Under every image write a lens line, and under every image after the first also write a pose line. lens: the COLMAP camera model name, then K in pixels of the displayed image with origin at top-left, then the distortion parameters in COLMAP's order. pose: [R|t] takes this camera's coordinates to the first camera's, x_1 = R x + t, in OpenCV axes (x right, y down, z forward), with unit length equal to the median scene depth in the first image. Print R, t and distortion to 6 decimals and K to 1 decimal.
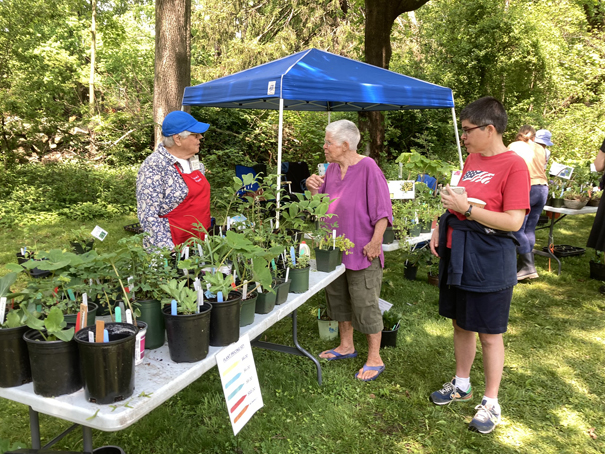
lens RADIAL K [[489.5, 0, 301.4], [0, 489.5, 225.9], [0, 0, 1]] dist [0.012738, -0.001168]
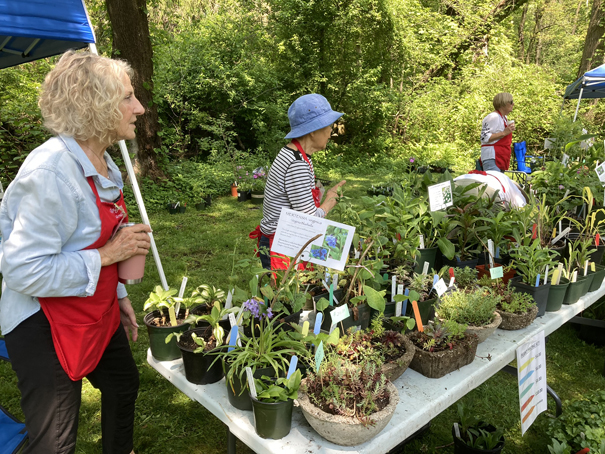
lens RADIAL K [[489.5, 0, 305.1], [0, 489.5, 224.4], [0, 0, 1]] dist [0.012738, -0.001168]
pose [[0.973882, -0.076271, 0.213863, 0.172878], [0.071042, 0.996959, 0.032042, -0.047836], [-0.215657, -0.016012, 0.976338, 0.272240]]
